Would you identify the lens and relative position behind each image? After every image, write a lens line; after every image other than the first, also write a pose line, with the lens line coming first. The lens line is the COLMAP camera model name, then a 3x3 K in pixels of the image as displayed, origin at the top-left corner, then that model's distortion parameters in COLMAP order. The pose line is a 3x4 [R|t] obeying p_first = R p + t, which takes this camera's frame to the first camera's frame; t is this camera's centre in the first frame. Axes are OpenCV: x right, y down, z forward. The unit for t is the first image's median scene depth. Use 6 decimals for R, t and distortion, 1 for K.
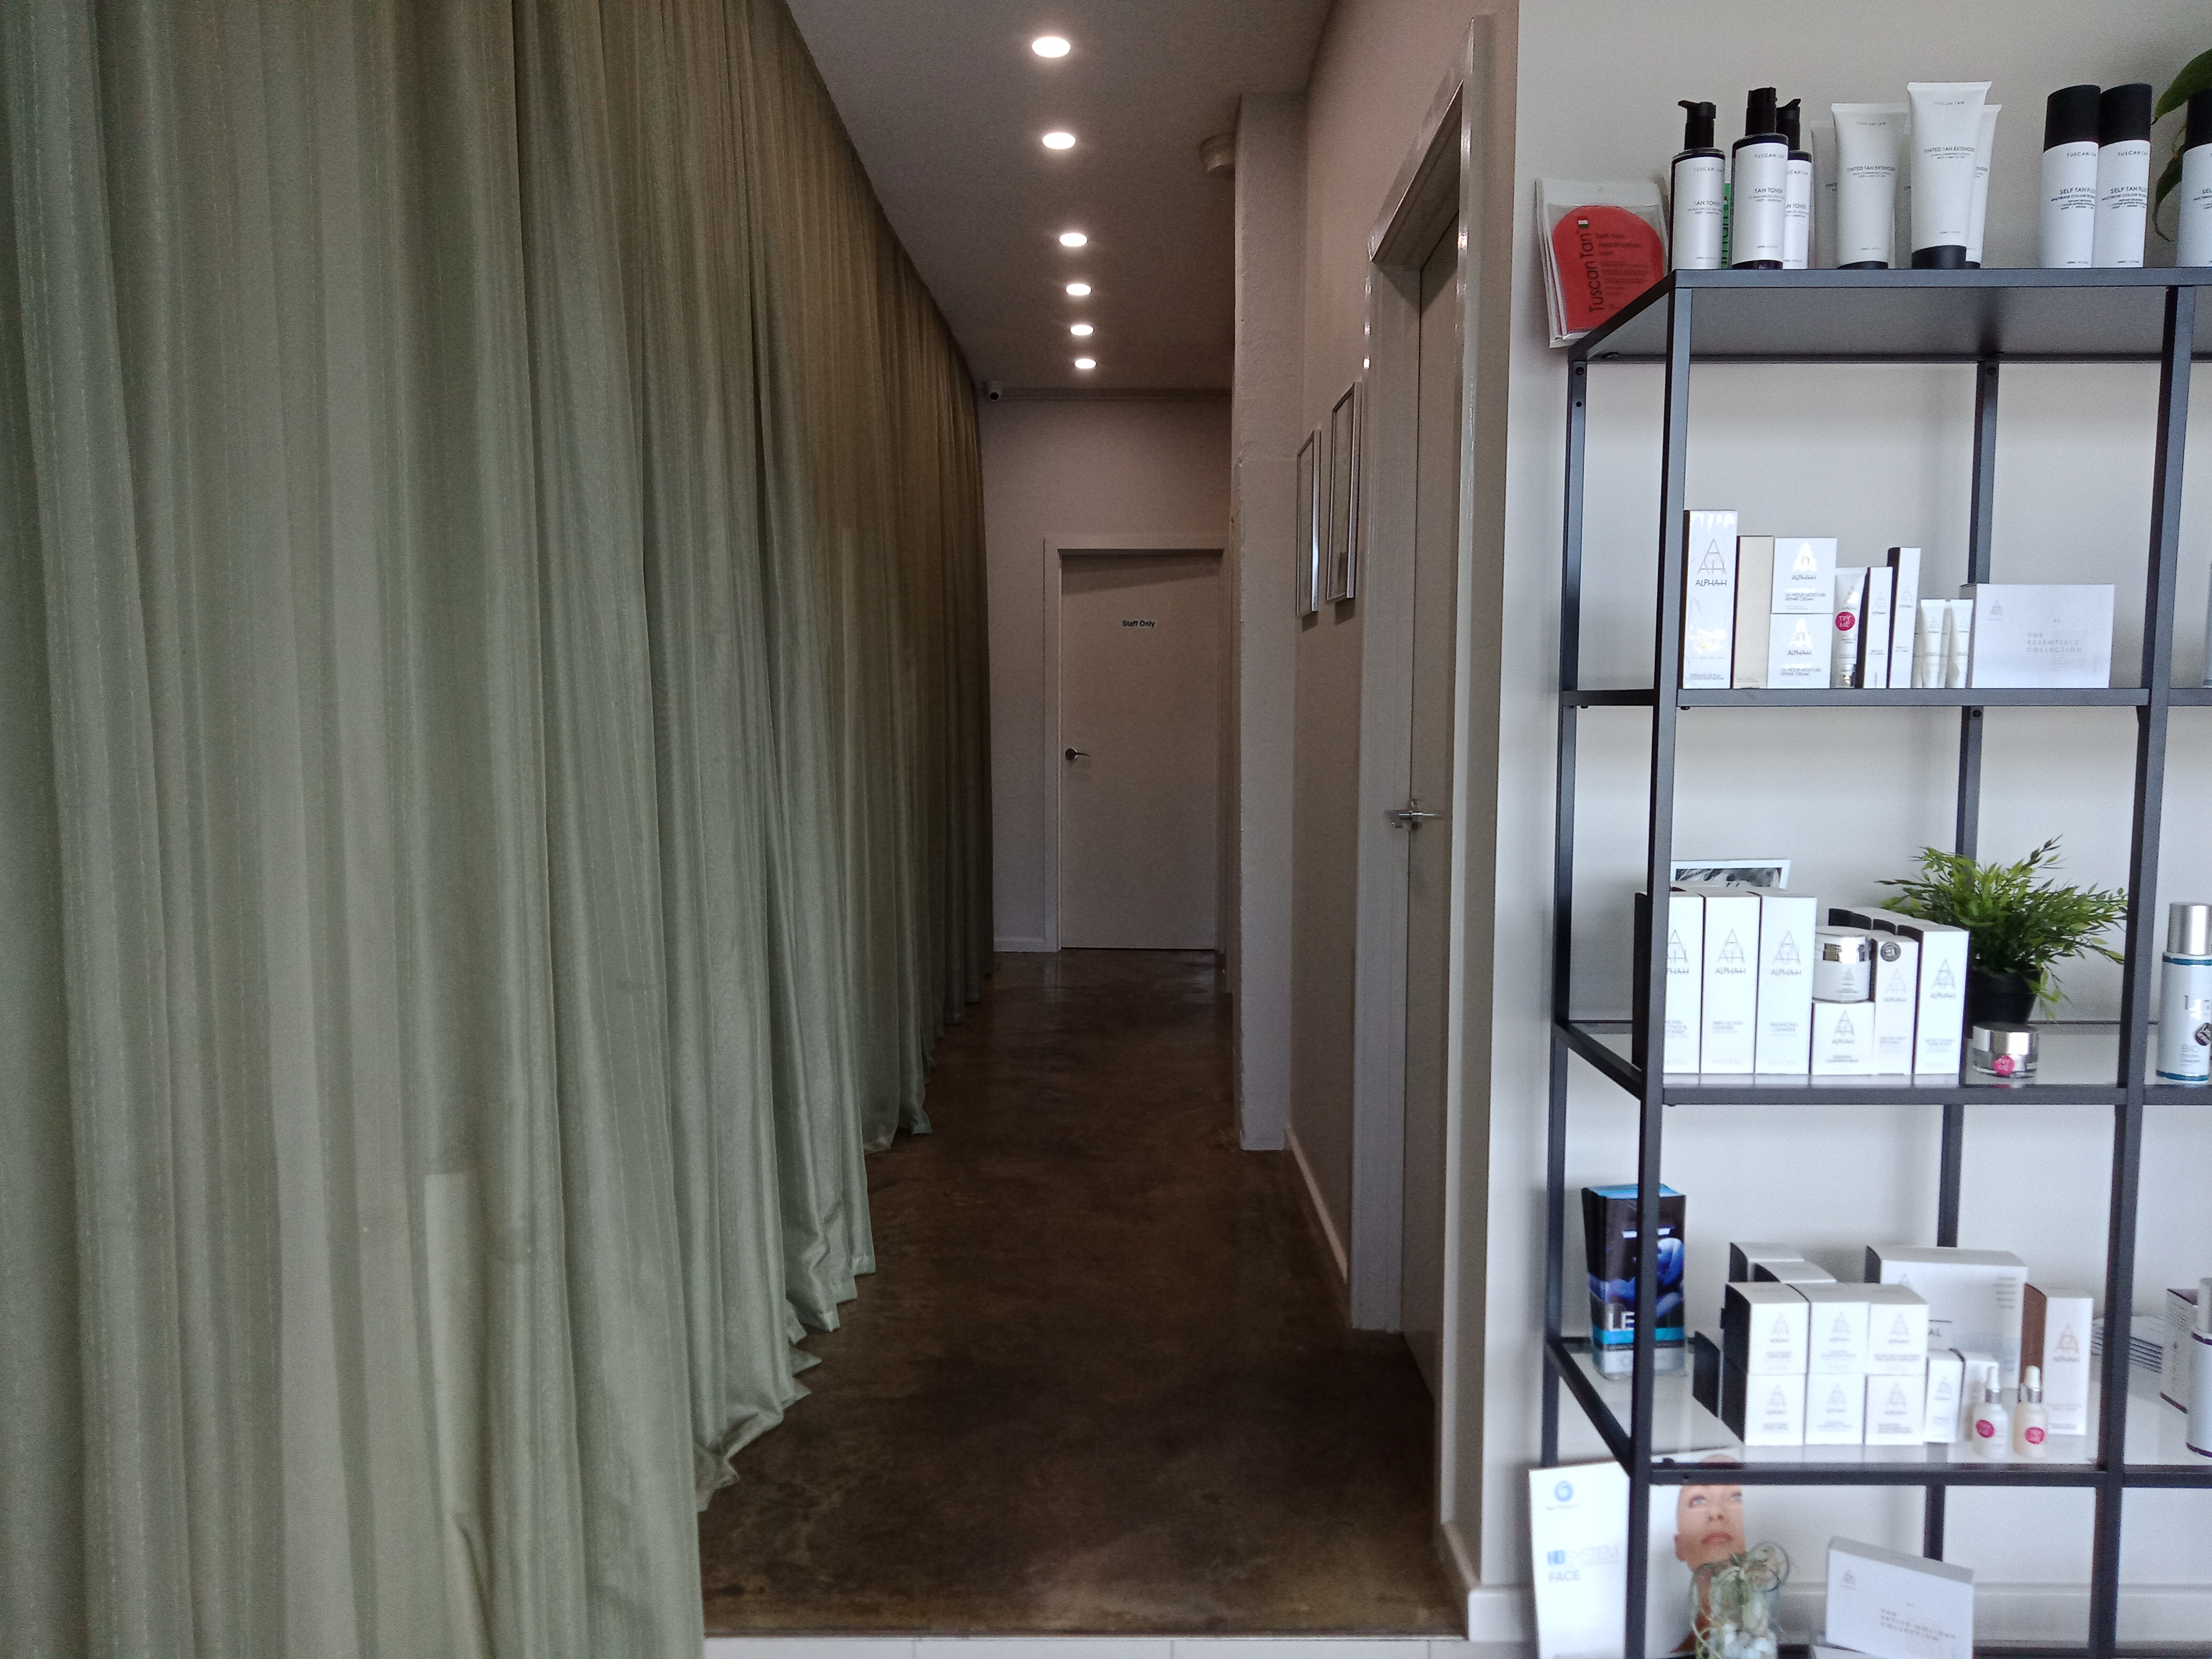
lens RADIAL K [[1628.9, 0, 1106.0], [0, 1628.9, 829.5], [0, 0, 1]] dist [0.005406, -0.009586]
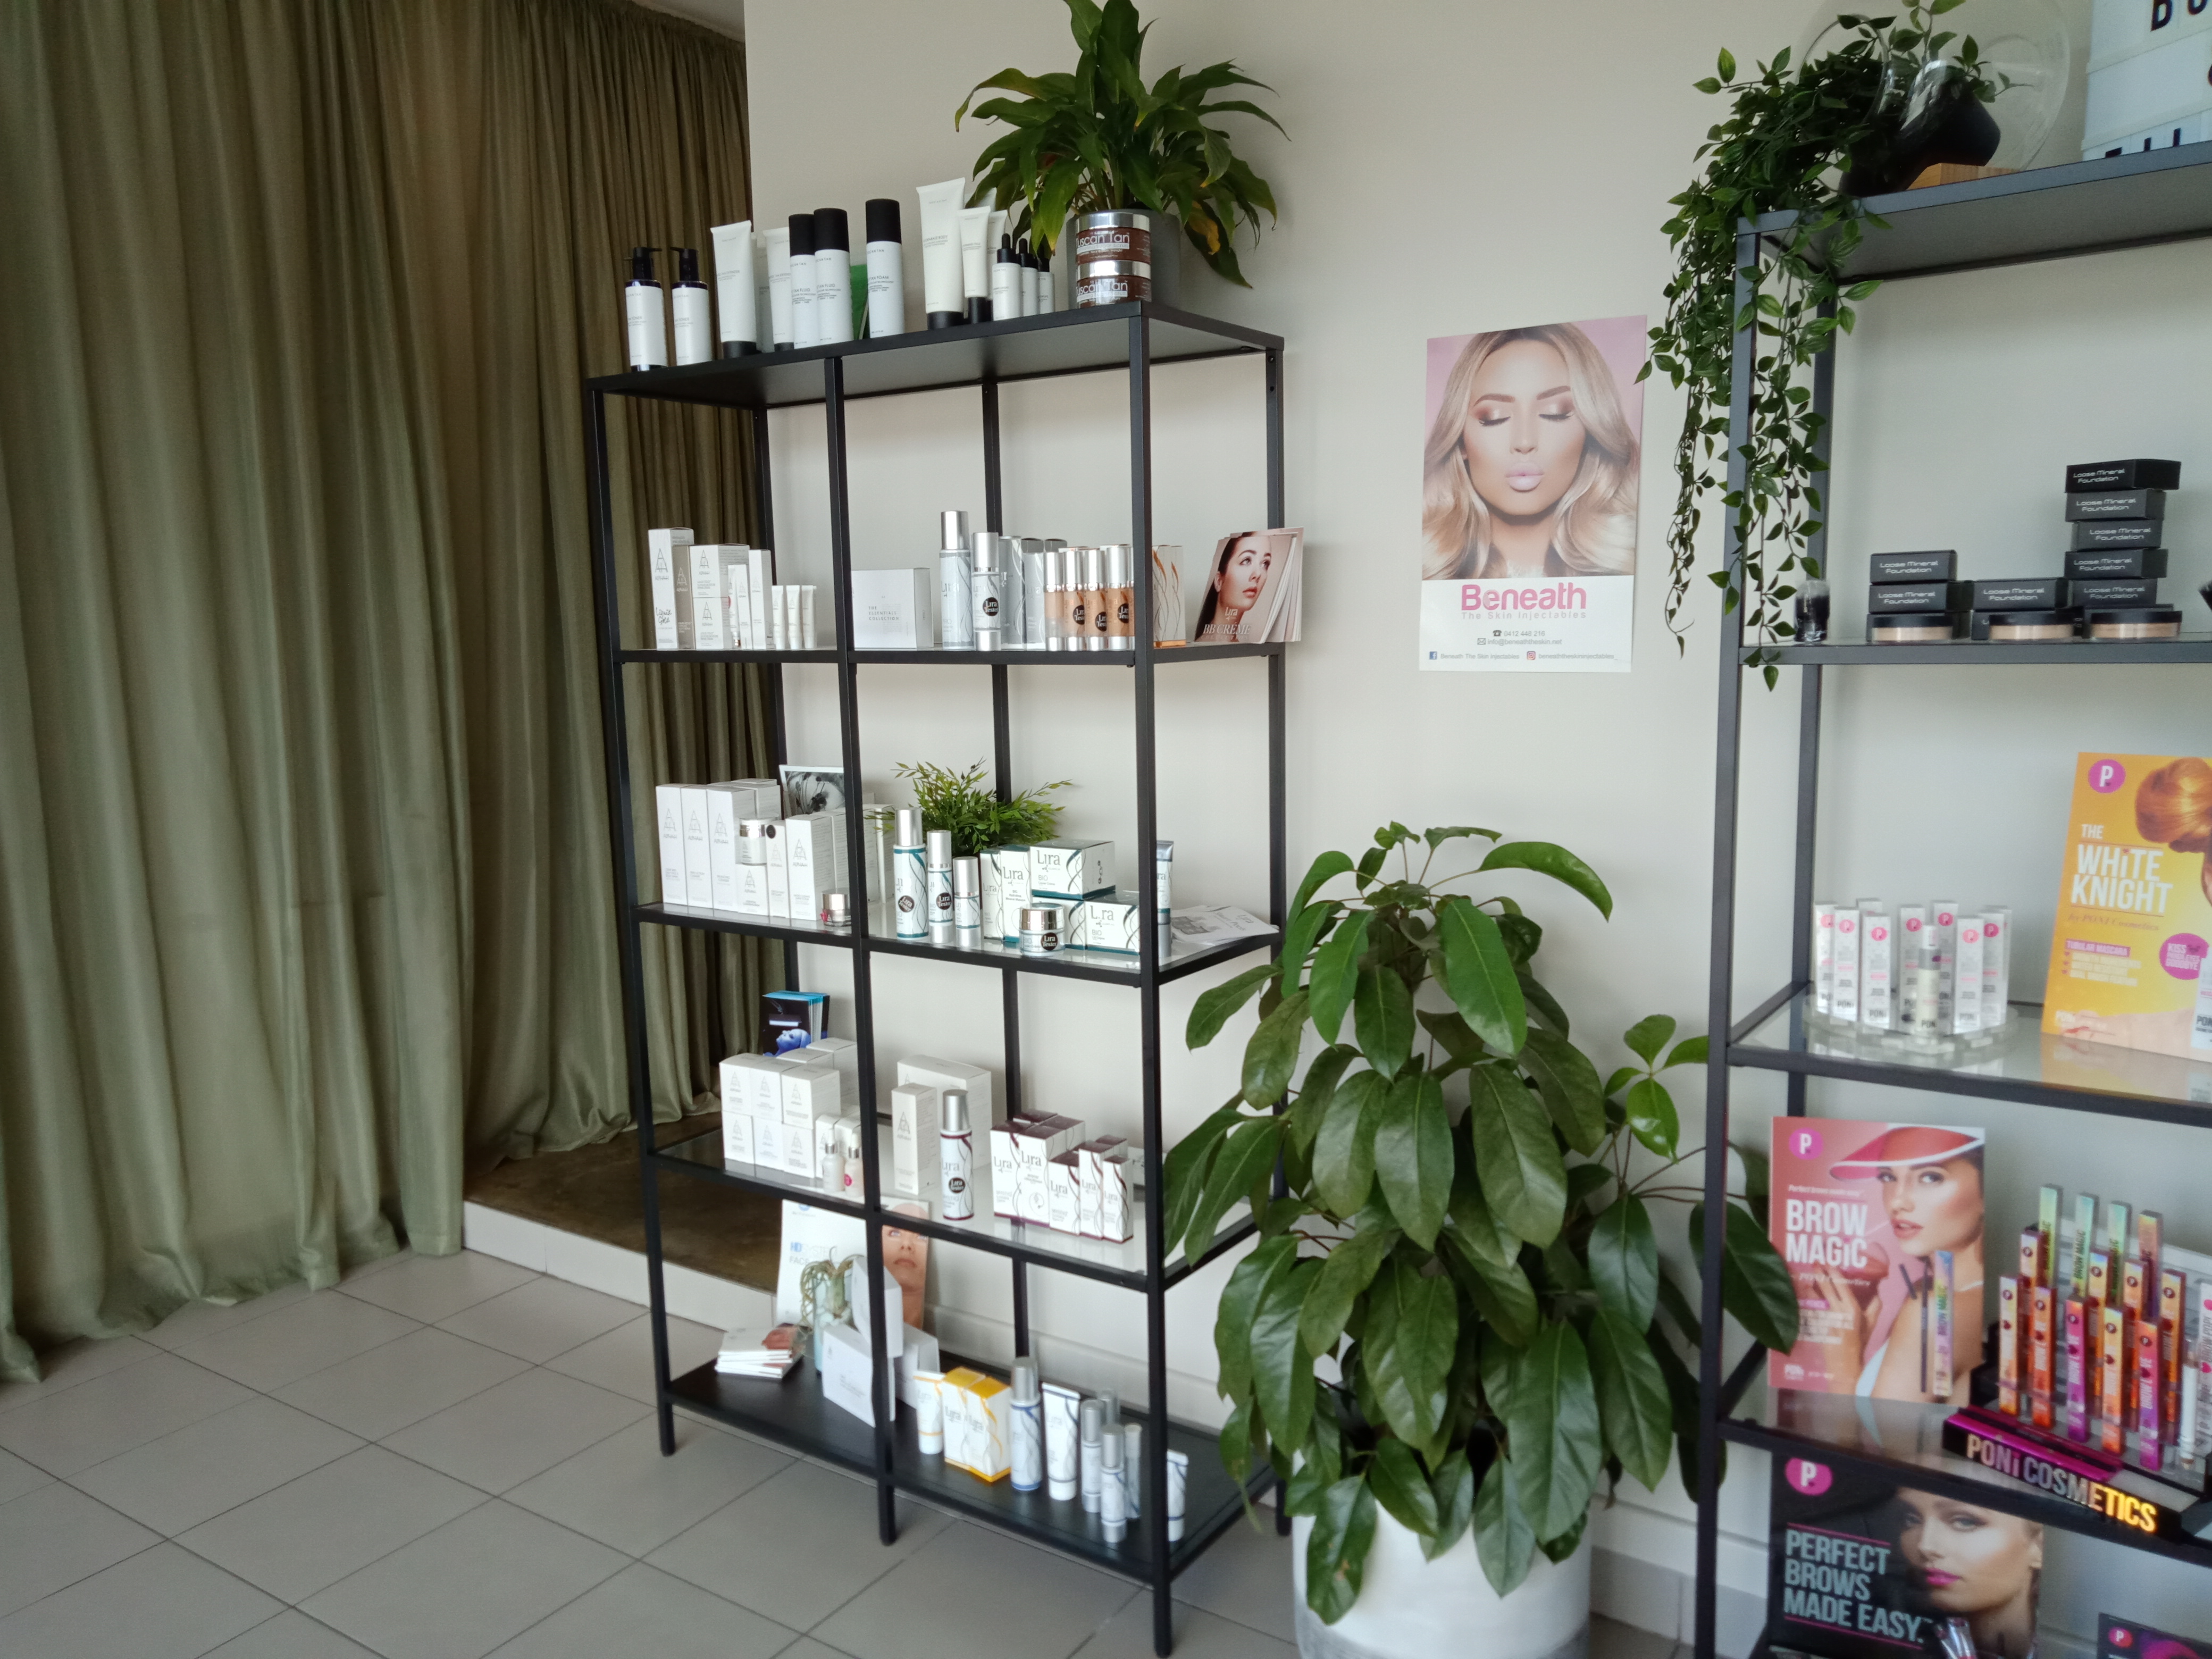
lens RADIAL K [[1616.4, 0, 1106.0], [0, 1616.4, 829.5], [0, 0, 1]] dist [0.018394, -0.017728]
pose [[0.834268, 0.056769, -0.548429, 1.521011], [-0.018342, 0.996992, 0.075299, -0.041225], [0.551054, -0.052760, 0.832800, -0.029467]]
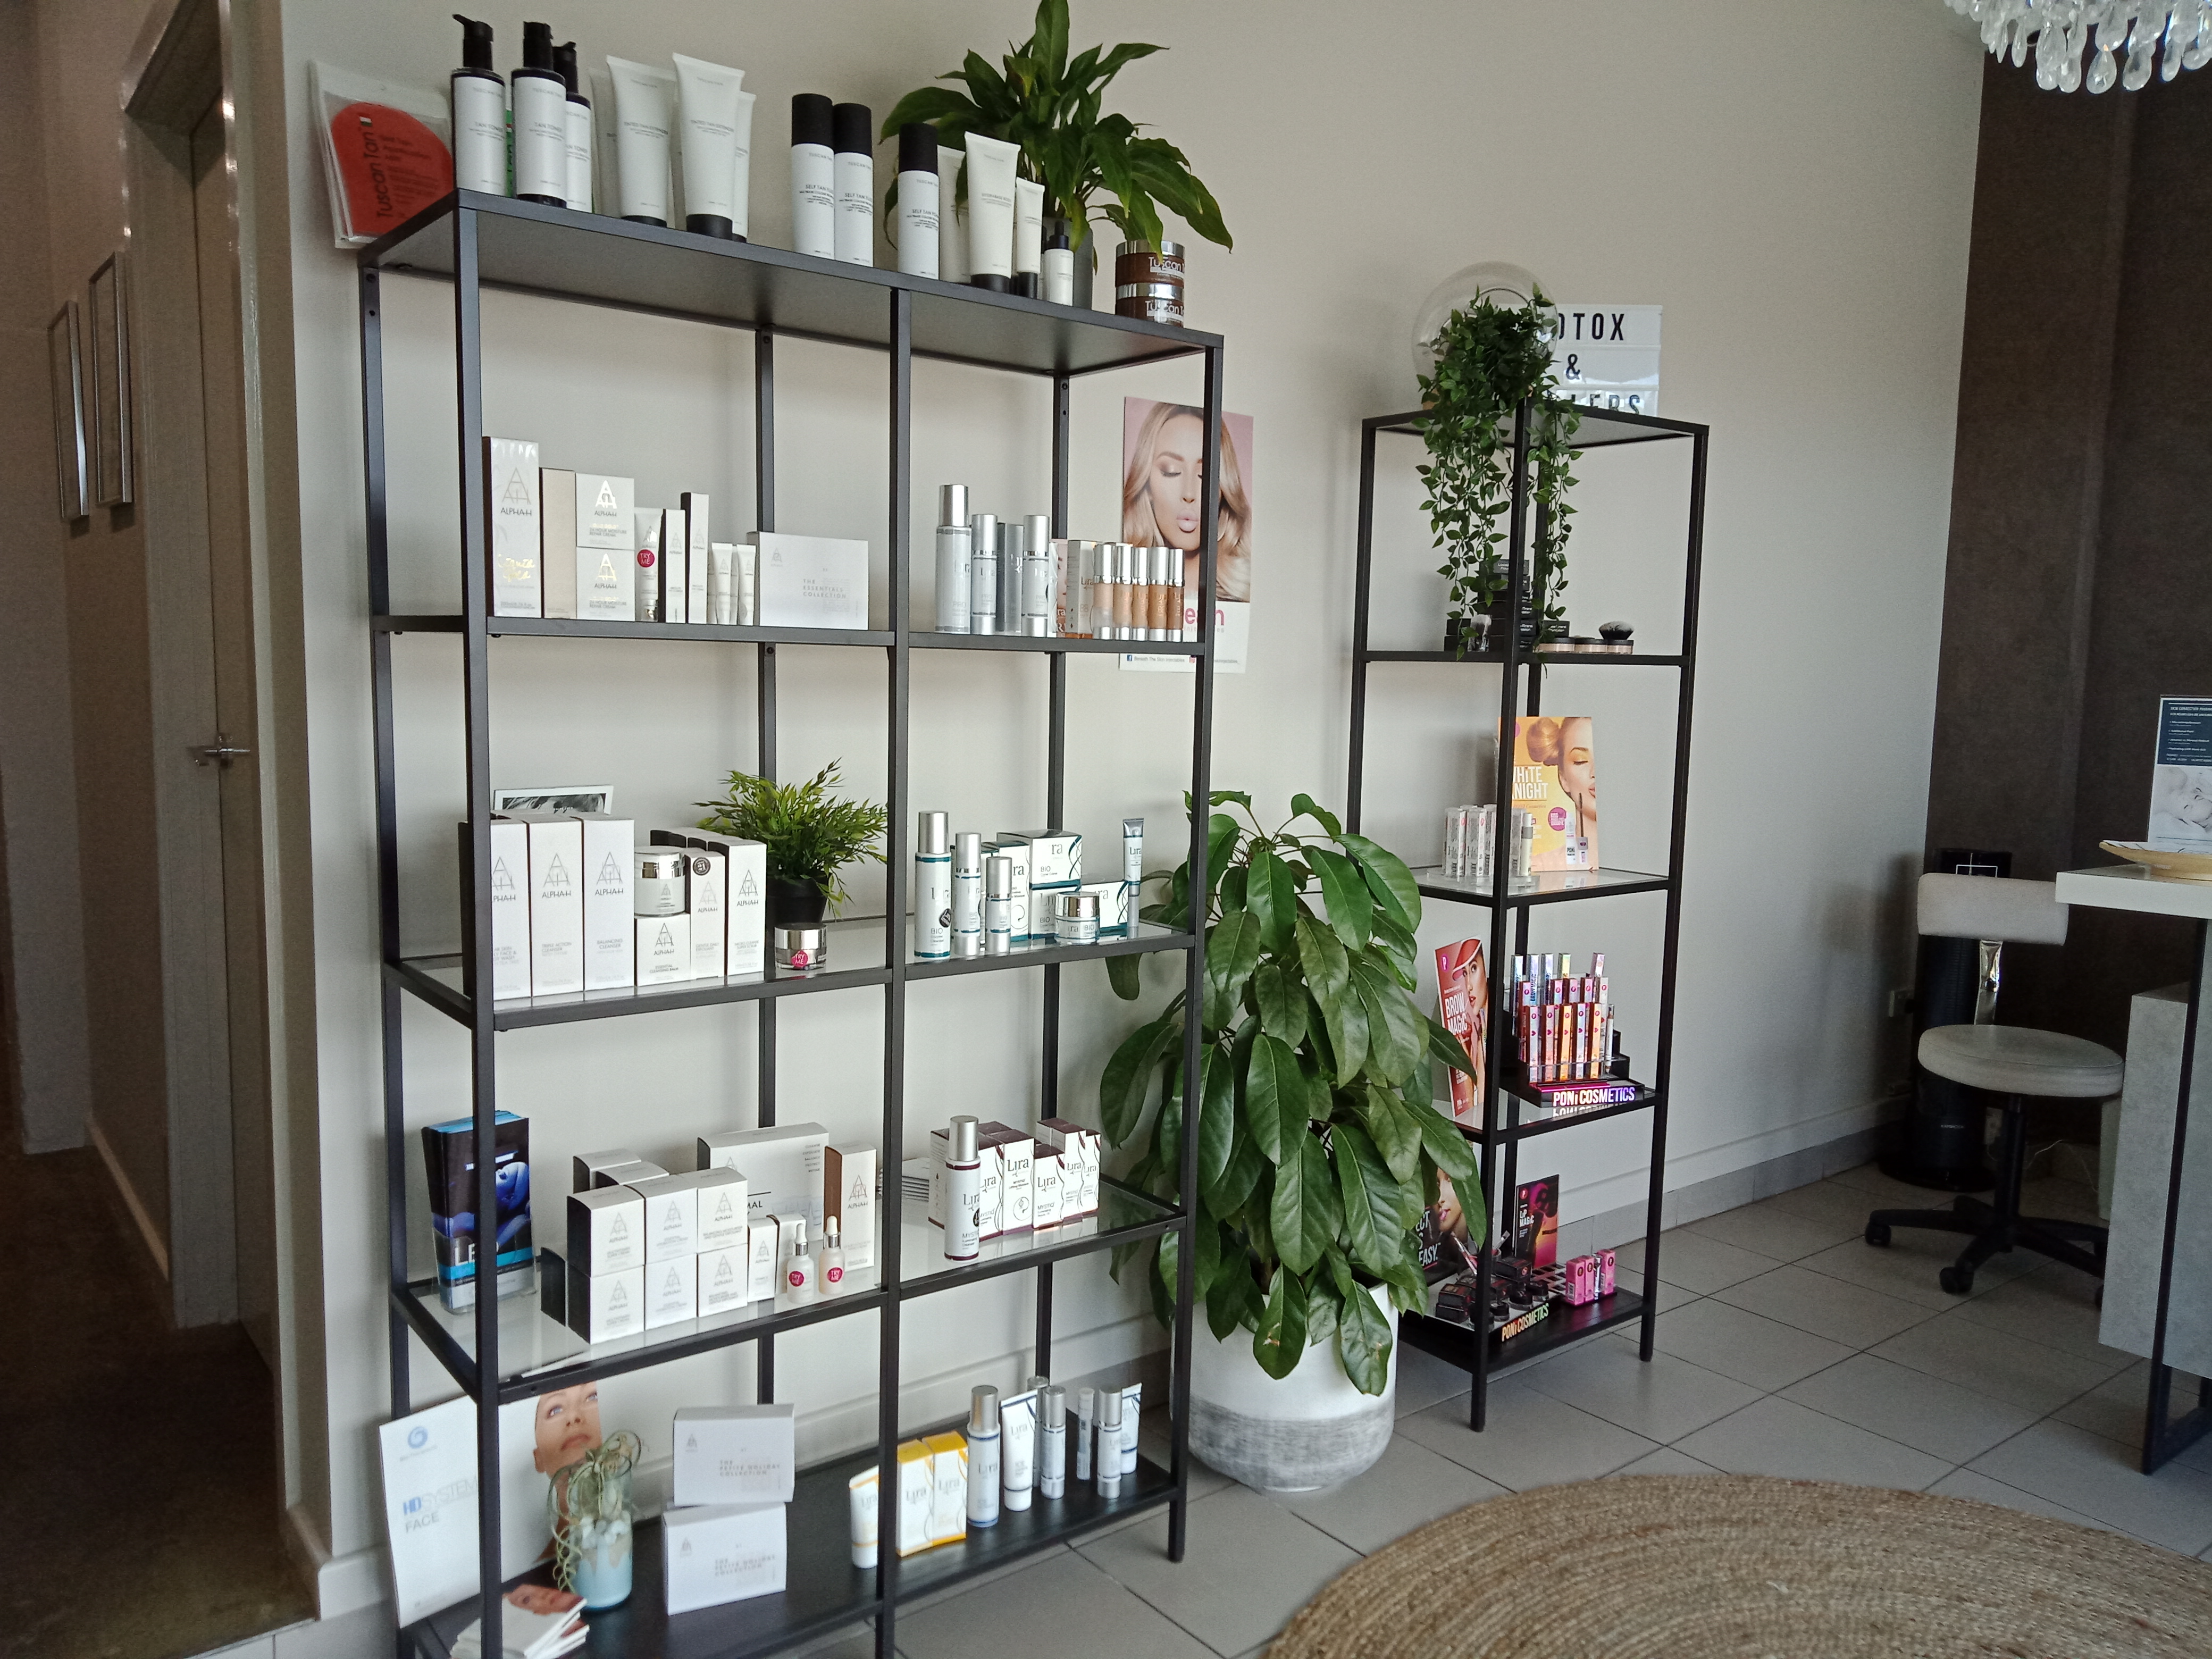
lens RADIAL K [[1616.4, 0, 1106.0], [0, 1616.4, 829.5], [0, 0, 1]] dist [0.018394, -0.017728]
pose [[0.781156, -0.046942, 0.622569, 0.017483], [0.022333, 0.998632, 0.047276, 0.004805], [-0.623936, -0.023027, 0.781136, -0.014914]]
